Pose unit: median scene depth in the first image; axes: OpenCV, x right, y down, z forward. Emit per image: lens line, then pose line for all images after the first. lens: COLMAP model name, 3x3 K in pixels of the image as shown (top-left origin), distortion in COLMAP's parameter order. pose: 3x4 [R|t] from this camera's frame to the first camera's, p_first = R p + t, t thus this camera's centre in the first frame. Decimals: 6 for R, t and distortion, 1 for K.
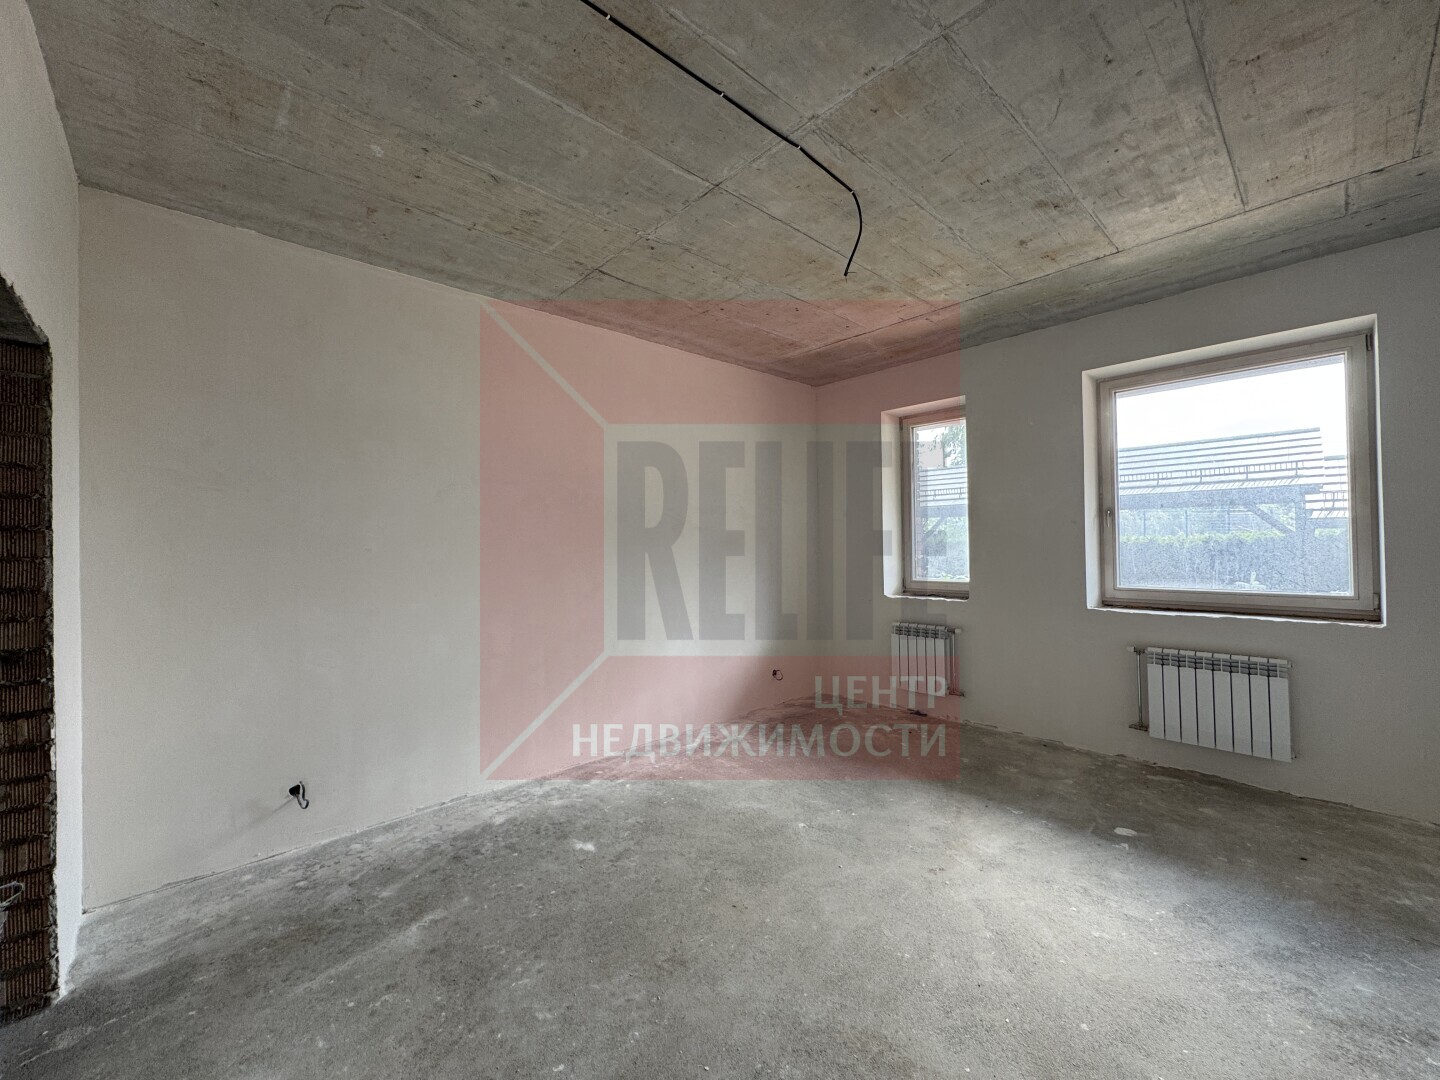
lens RADIAL K [[575.7, 0, 722.8], [0, 575.7, 542.0], [0, 0, 1]] dist [-0.002765, -0.000283]
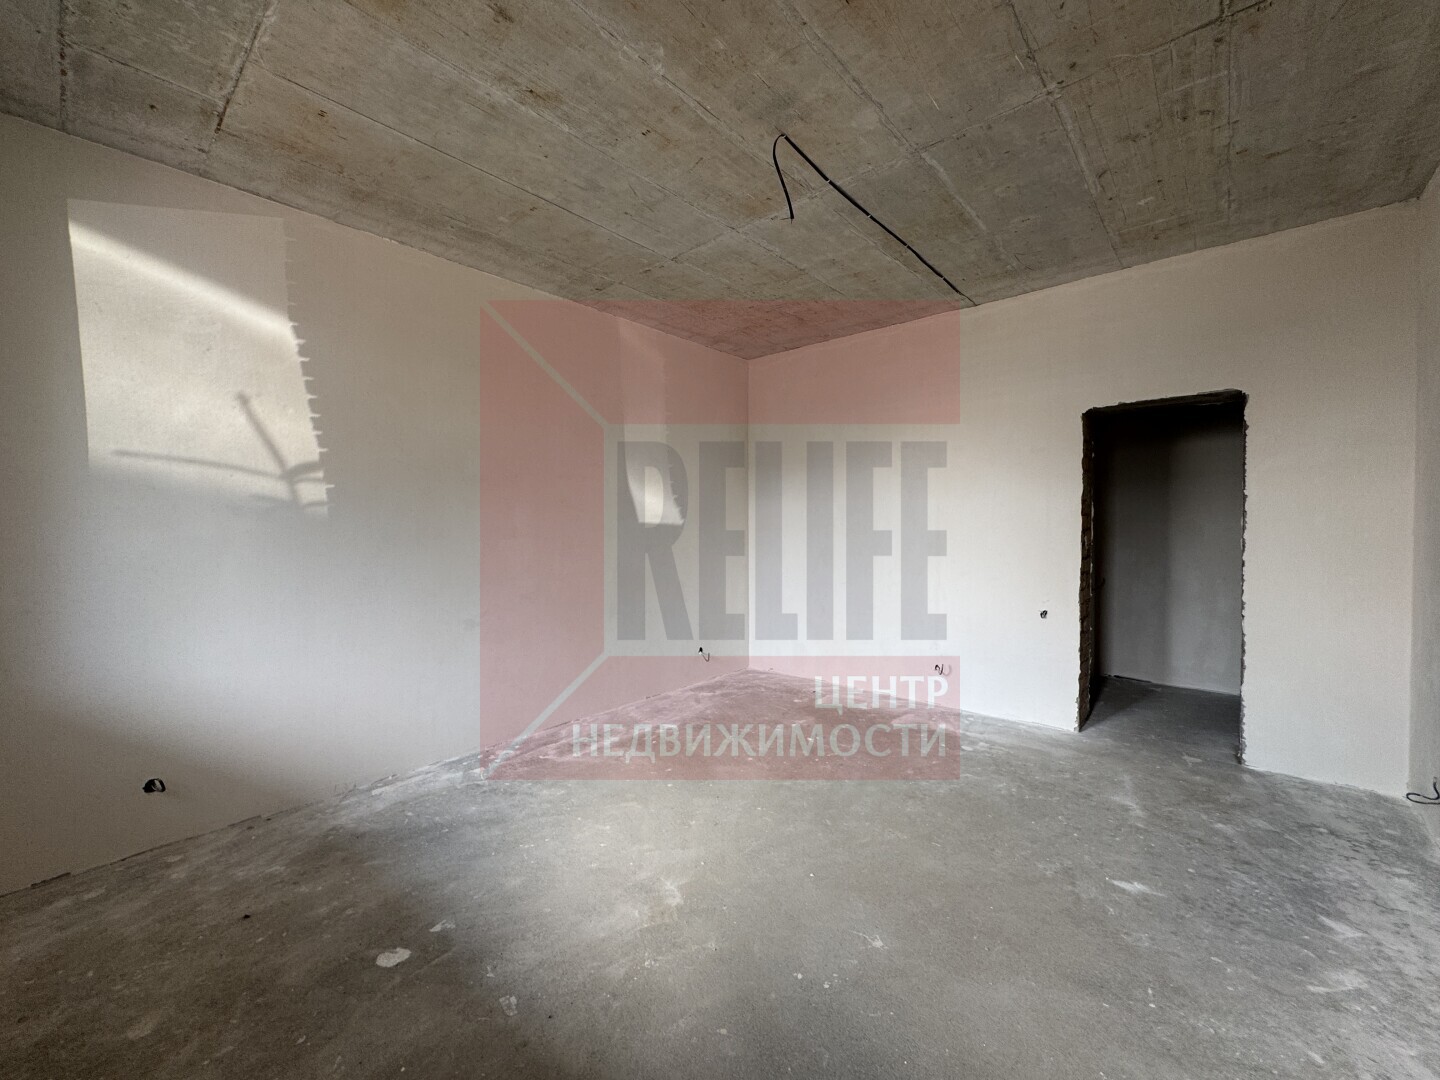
lens RADIAL K [[575.7, 0, 722.8], [0, 575.7, 542.0], [0, 0, 1]] dist [-0.002765, -0.000283]
pose [[-0.995476, 0.028447, -0.090650, 0.399594], [0.026959, 0.999482, 0.017593, 0.027116], [0.091103, 0.015070, -0.995727, 1.822644]]
